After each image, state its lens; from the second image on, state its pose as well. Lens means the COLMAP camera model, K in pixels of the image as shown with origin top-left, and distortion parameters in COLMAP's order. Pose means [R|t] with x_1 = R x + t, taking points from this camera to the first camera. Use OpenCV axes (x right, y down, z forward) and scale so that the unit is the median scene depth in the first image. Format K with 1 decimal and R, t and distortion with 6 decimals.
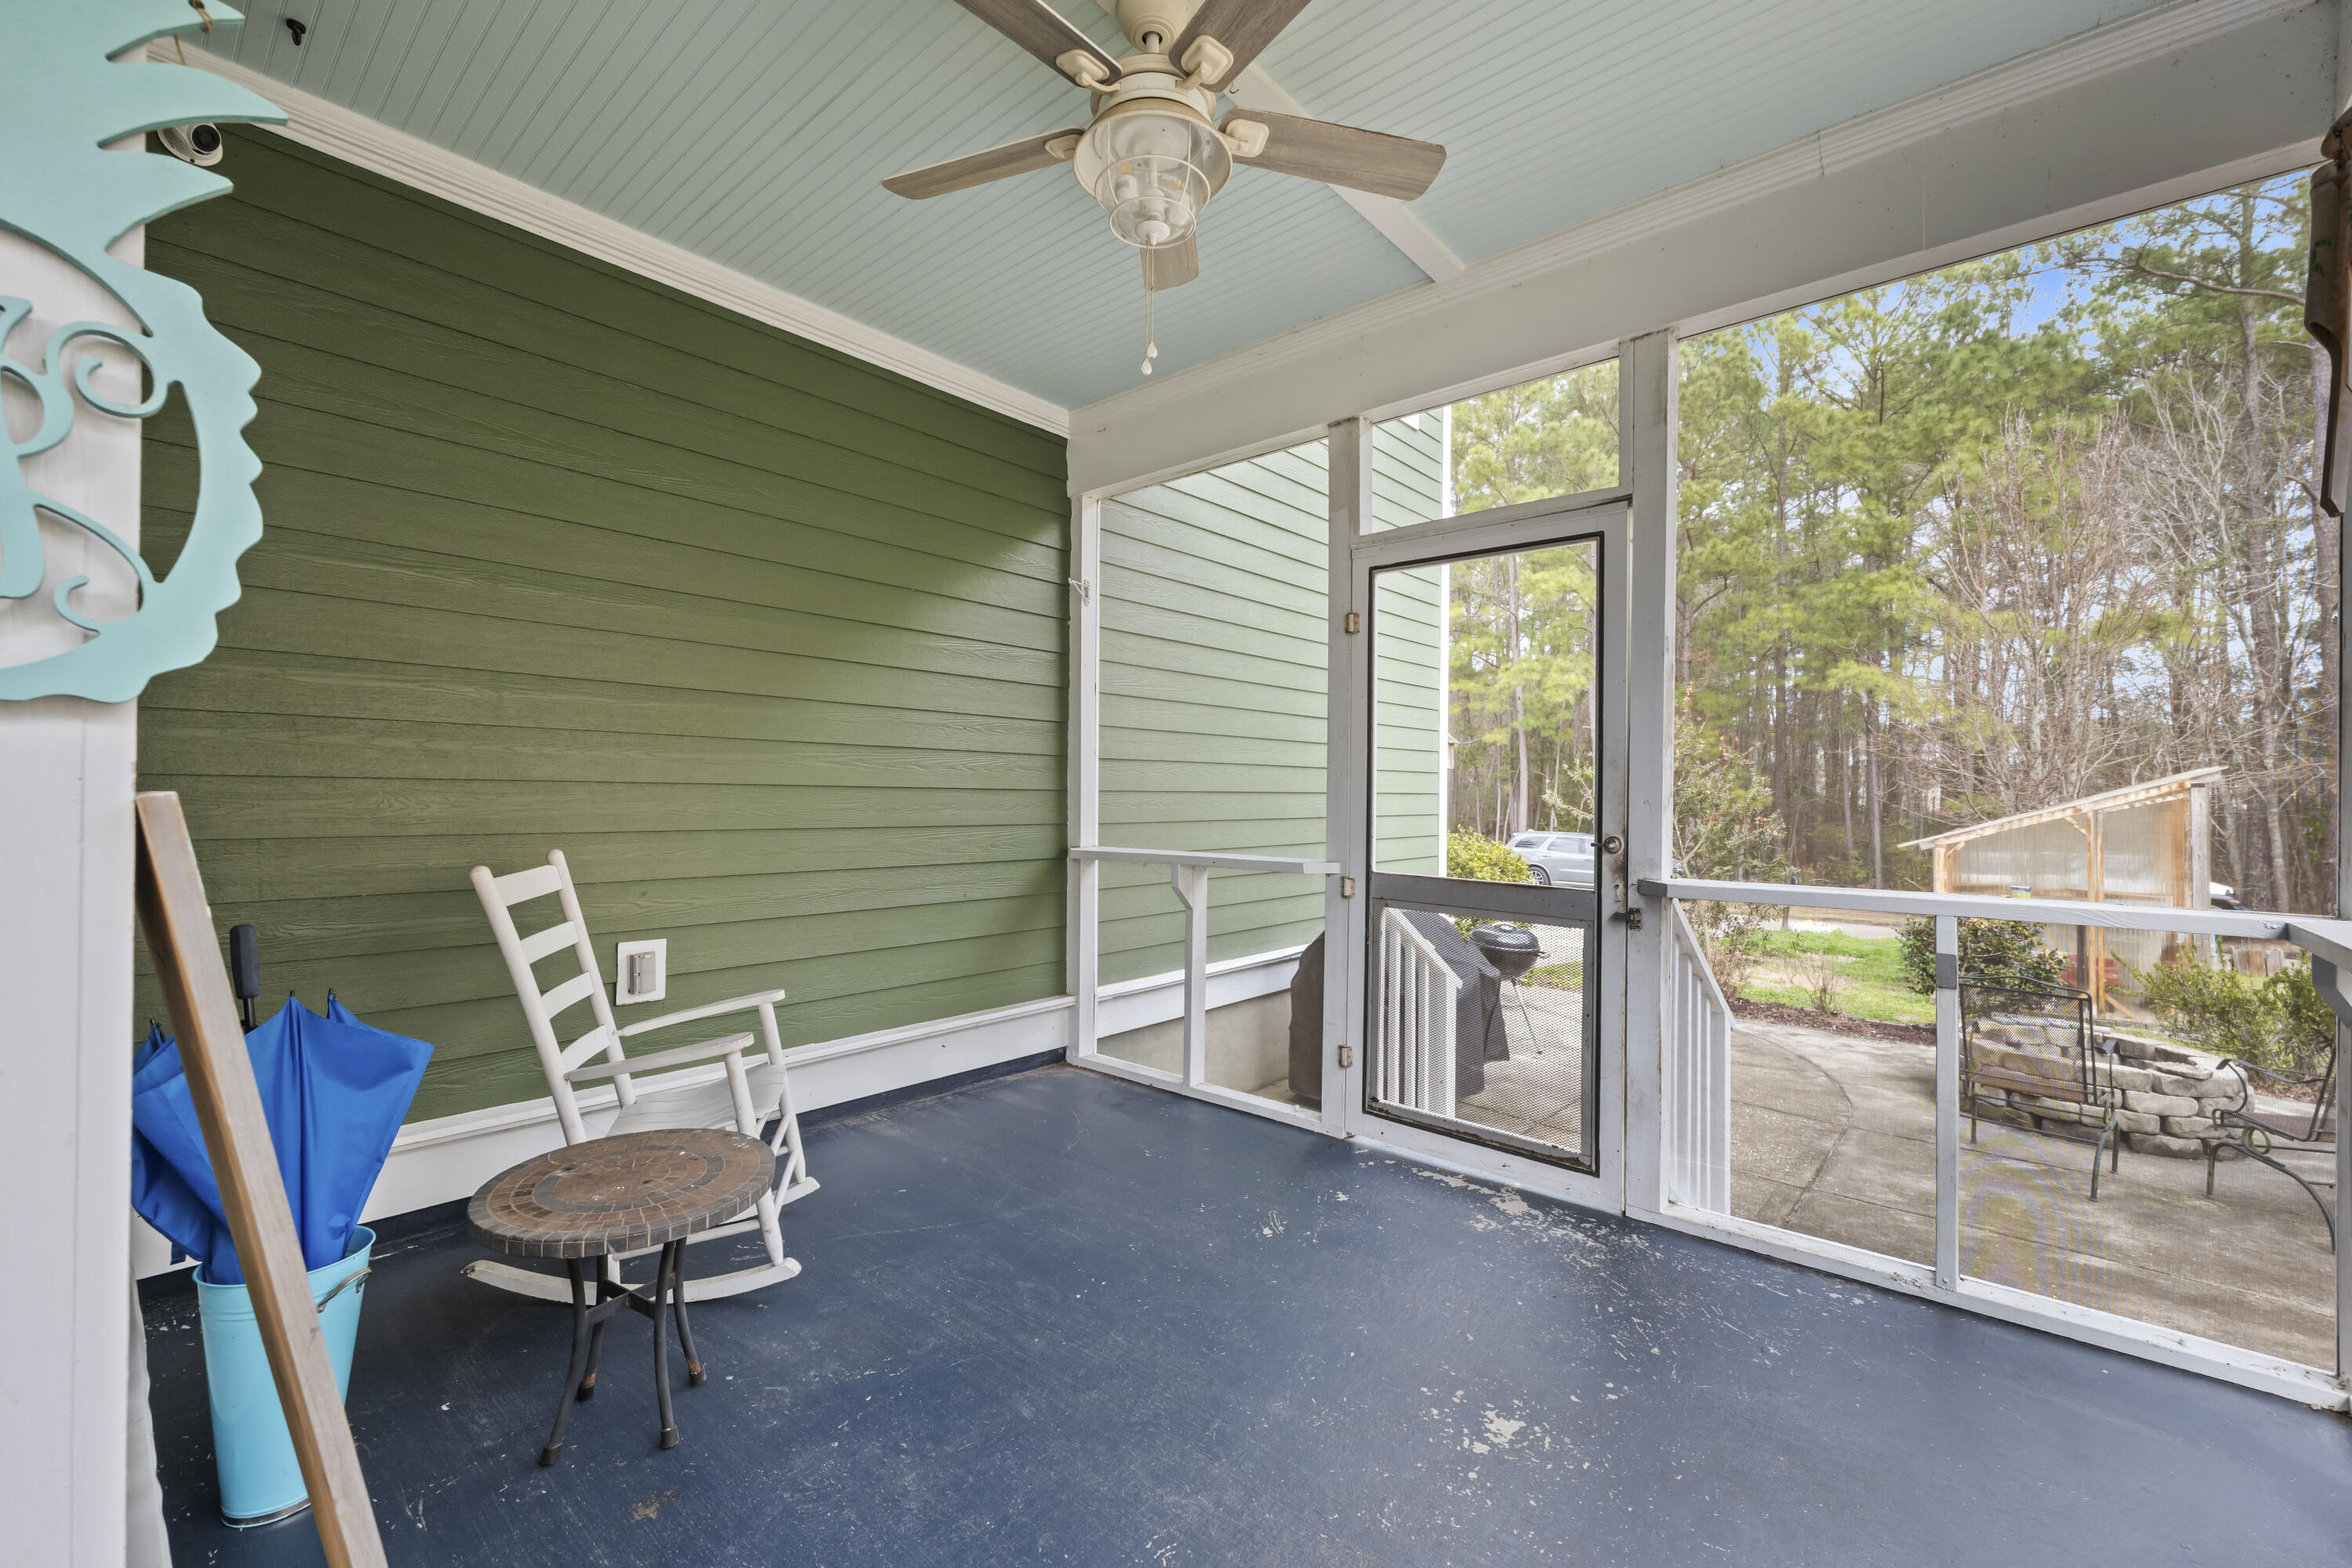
lens RADIAL K [[973.0, 0, 1161.5], [0, 973.0, 788.8], [0, 0, 1]] dist [-0.003291, 0.000245]
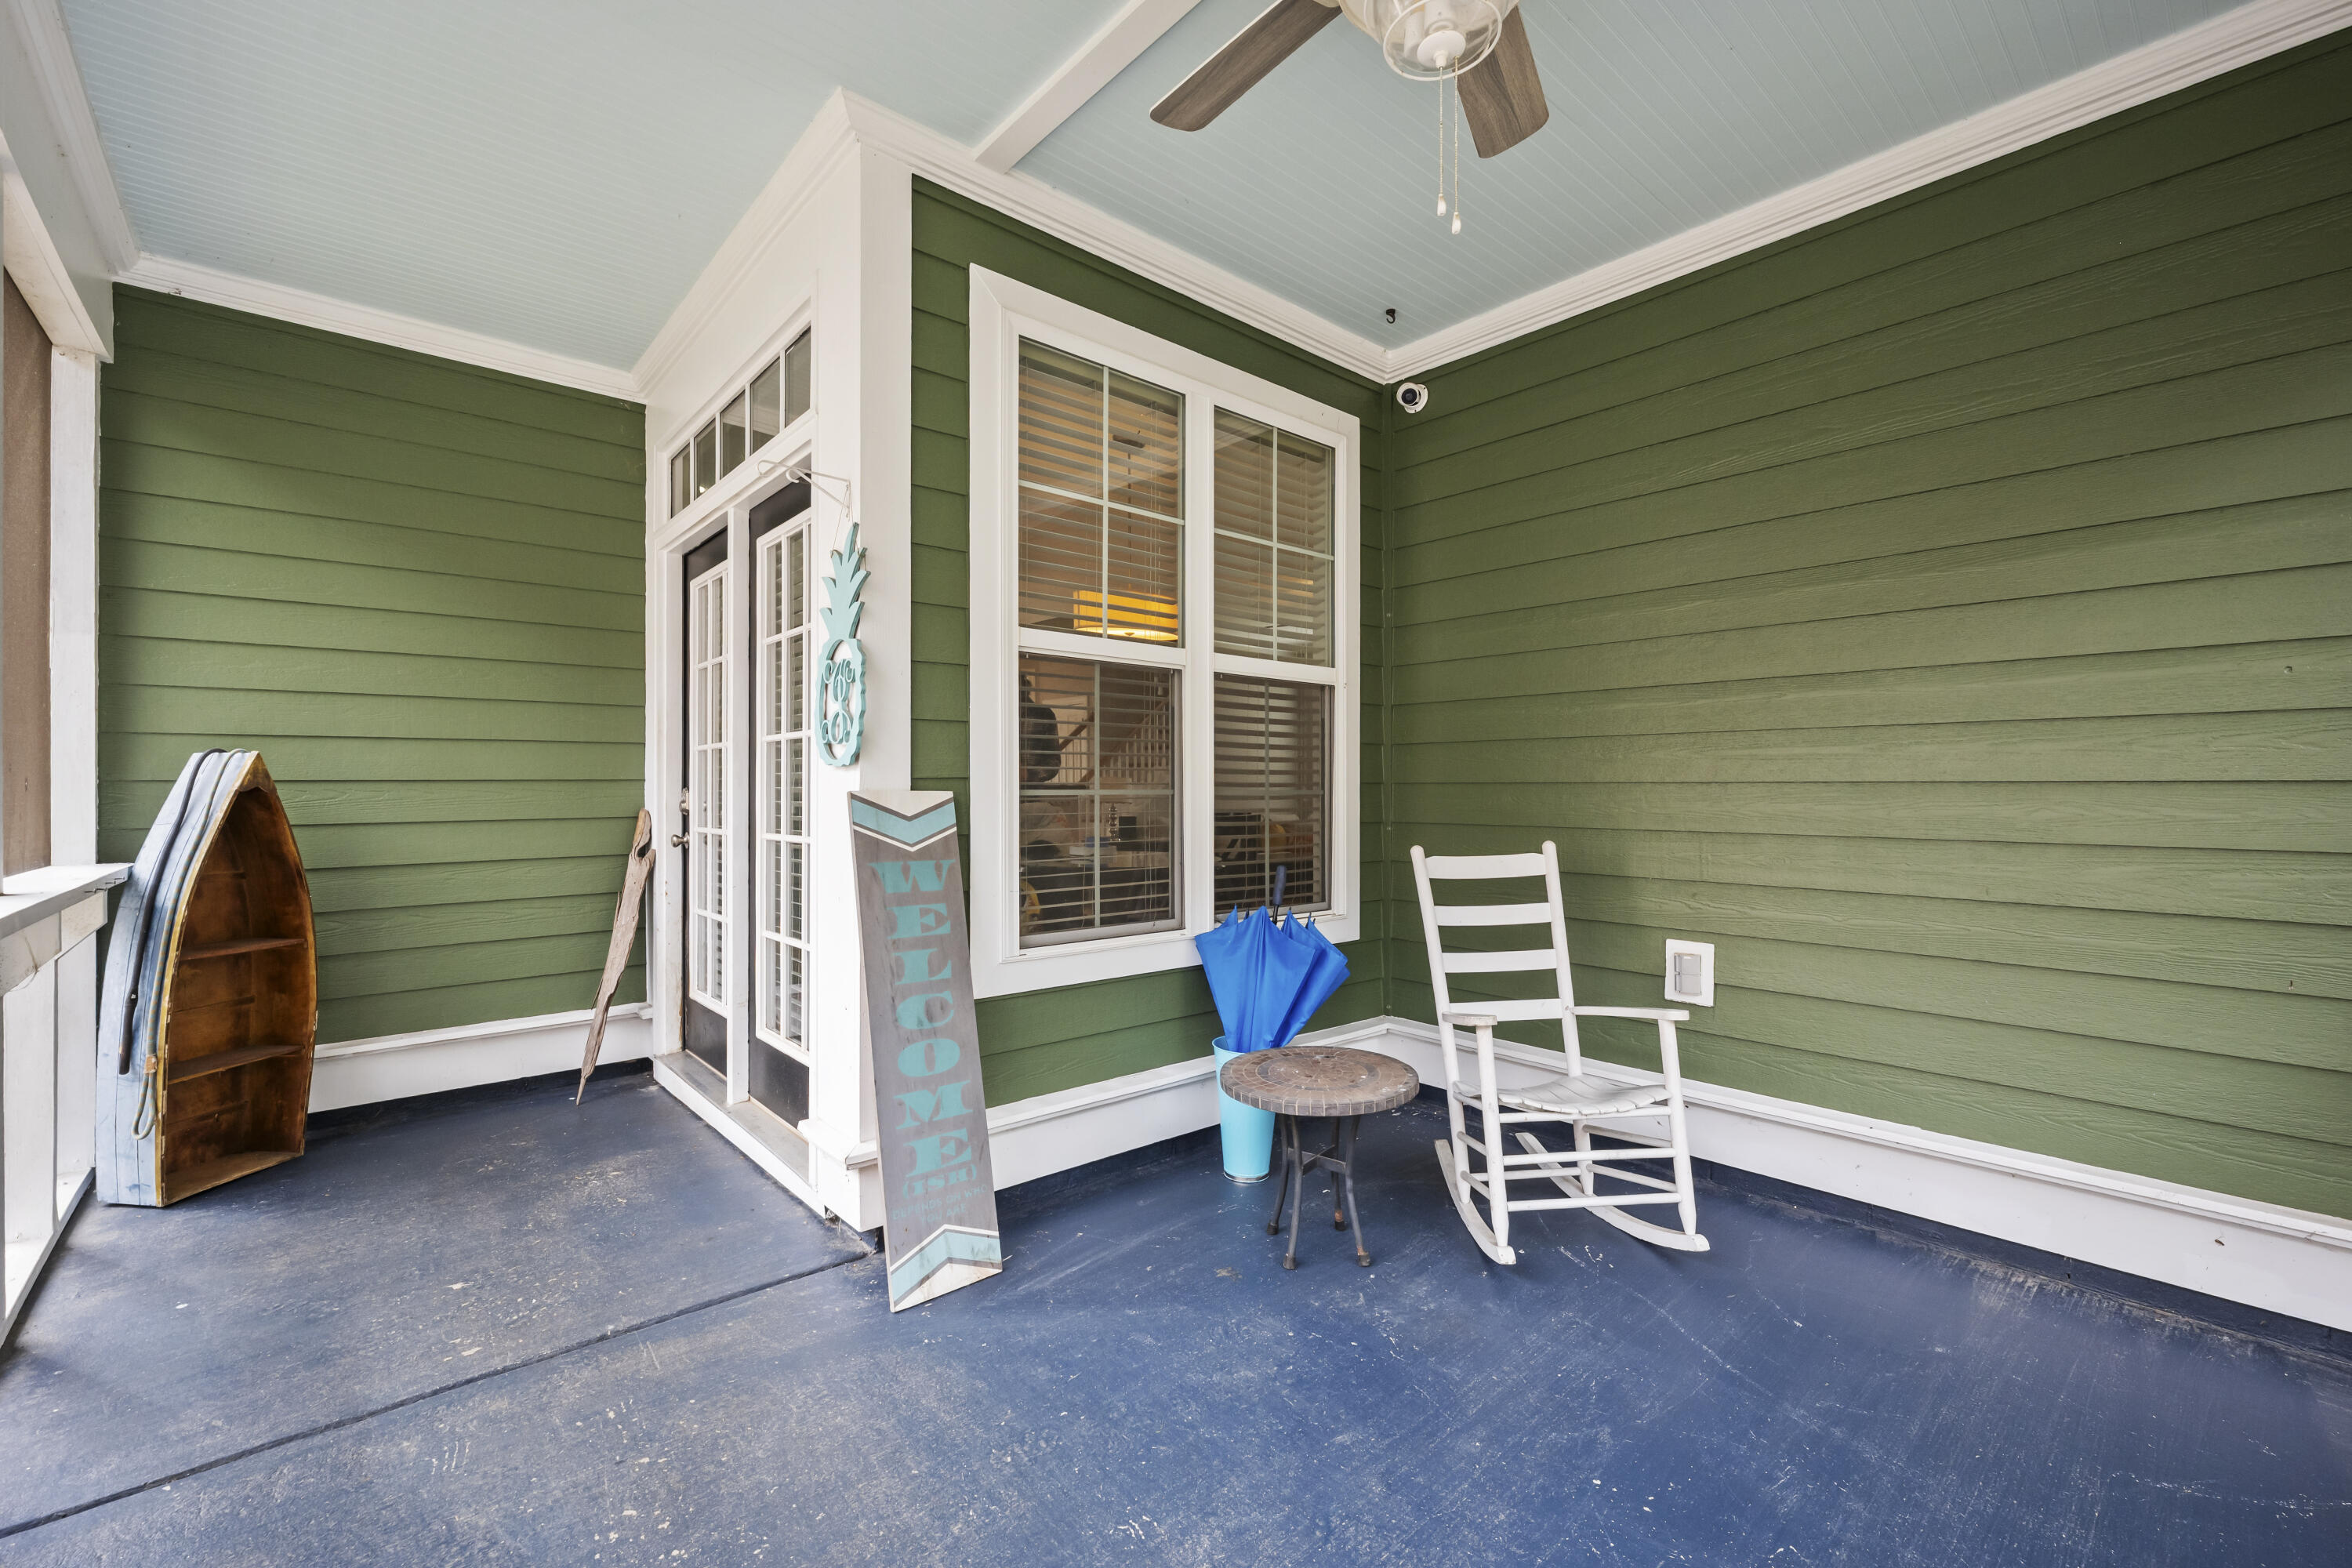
lens RADIAL K [[984.5, 0, 1172.6], [0, 984.5, 788.0], [0, 0, 1]] dist [0.003433, 0.000333]
pose [[-0.131740, -0.011625, -0.991216, 0.588074], [0.004338, 0.999915, -0.012304, 0.010290], [0.991275, -0.005921, -0.131678, 0.668704]]
